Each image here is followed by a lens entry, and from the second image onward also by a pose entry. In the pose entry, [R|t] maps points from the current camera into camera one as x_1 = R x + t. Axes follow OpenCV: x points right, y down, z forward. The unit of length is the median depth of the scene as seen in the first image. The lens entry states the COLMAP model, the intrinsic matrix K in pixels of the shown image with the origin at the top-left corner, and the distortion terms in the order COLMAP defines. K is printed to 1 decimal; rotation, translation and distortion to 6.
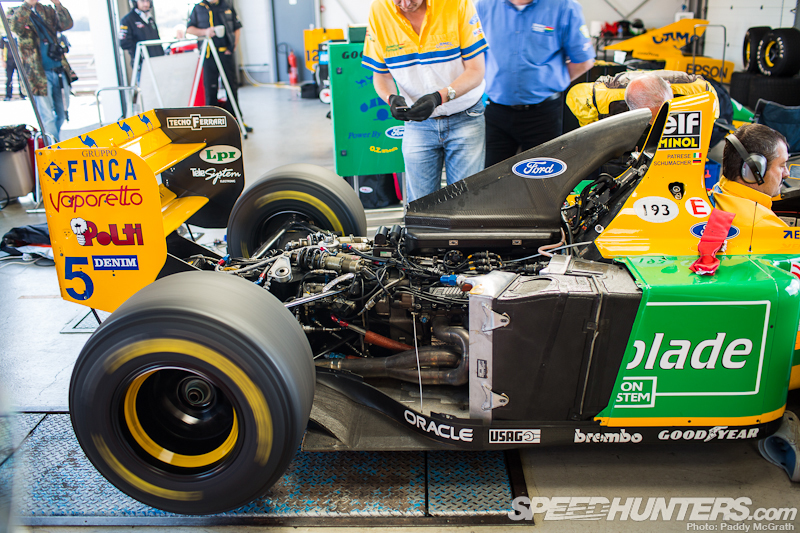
lens RADIAL K [[774.0, 0, 400.2], [0, 774.0, 266.9], [0, 0, 1]] dist [-0.051360, 0.000000]
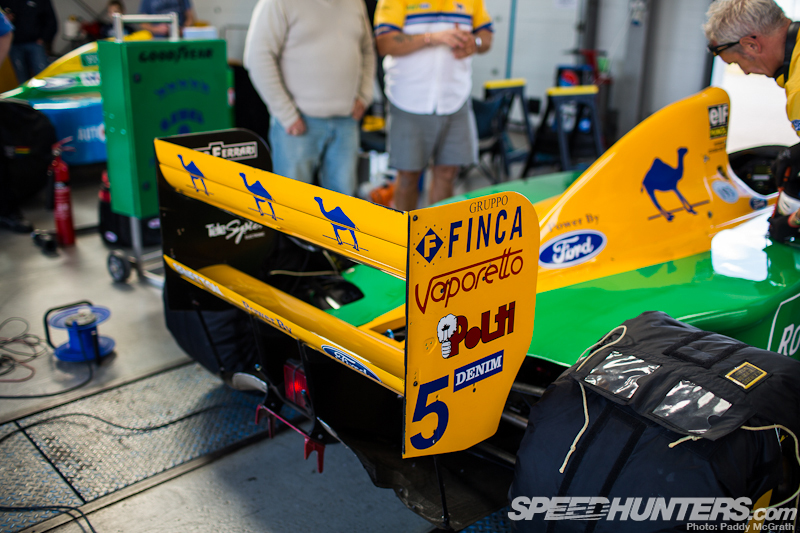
lens RADIAL K [[774.0, 0, 399.4], [0, 774.0, 266.6], [0, 0, 1]] dist [-0.051360, 0.000000]
pose [[0.692200, -0.188741, 0.696589, -0.863552], [0.192162, 0.978555, 0.074189, -0.153645], [-0.695653, 0.082505, 0.713624, 0.583526]]
